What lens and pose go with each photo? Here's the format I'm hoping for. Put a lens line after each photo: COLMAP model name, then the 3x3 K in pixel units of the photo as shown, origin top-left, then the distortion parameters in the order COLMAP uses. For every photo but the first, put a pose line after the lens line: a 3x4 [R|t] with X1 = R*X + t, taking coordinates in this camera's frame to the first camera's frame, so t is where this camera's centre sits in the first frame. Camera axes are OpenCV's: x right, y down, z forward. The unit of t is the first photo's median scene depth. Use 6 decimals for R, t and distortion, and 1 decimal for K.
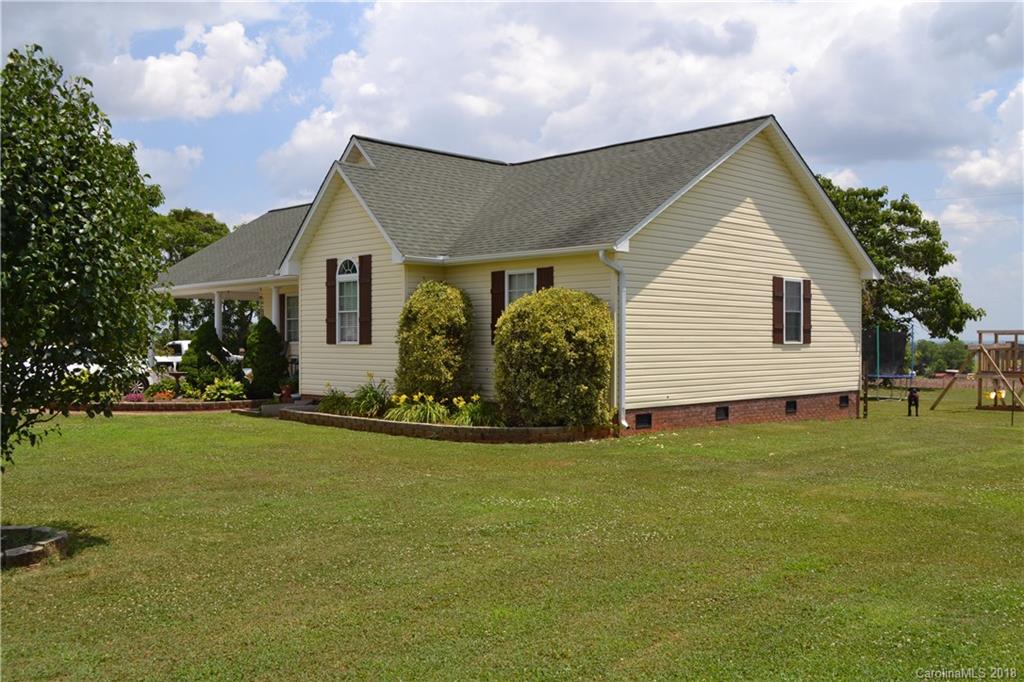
lens RADIAL K [[929.5, 0, 508.9], [0, 929.5, 343.0], [0, 0, 1]] dist [-0.051503, -0.004472]
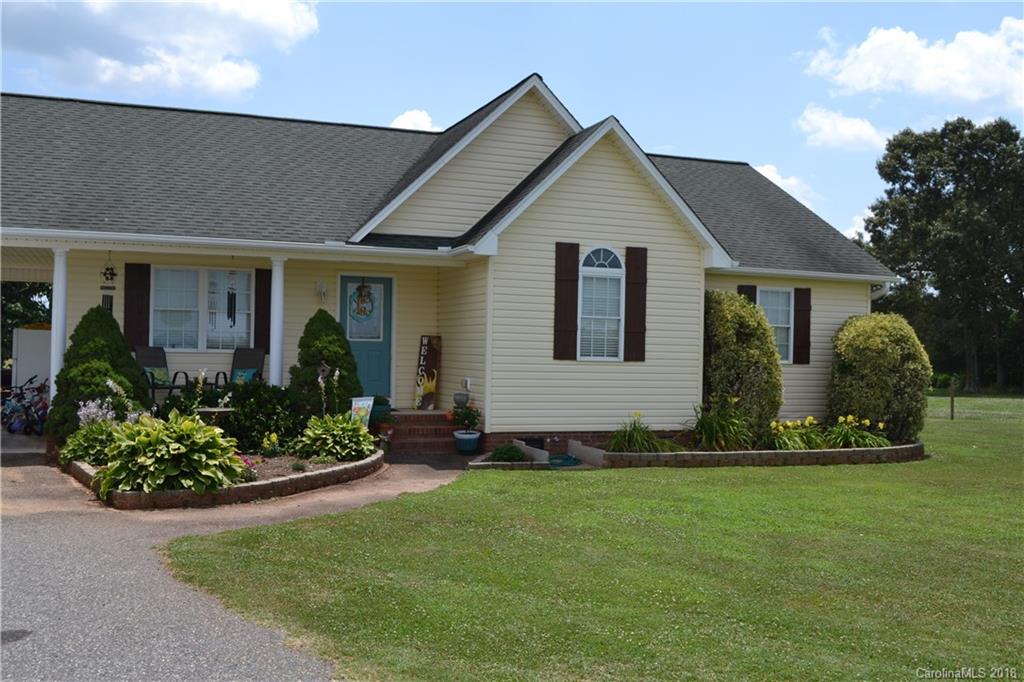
lens RADIAL K [[1008.0, 0, 508.9], [0, 1008.0, 338.4], [0, 0, 1]] dist [-0.072677, 0.000000]
pose [[0.384875, 0.018983, 0.922773, -0.969264], [-0.017396, 0.999760, -0.013312, -0.004537], [-0.922805, -0.010929, 0.385113, 0.762752]]
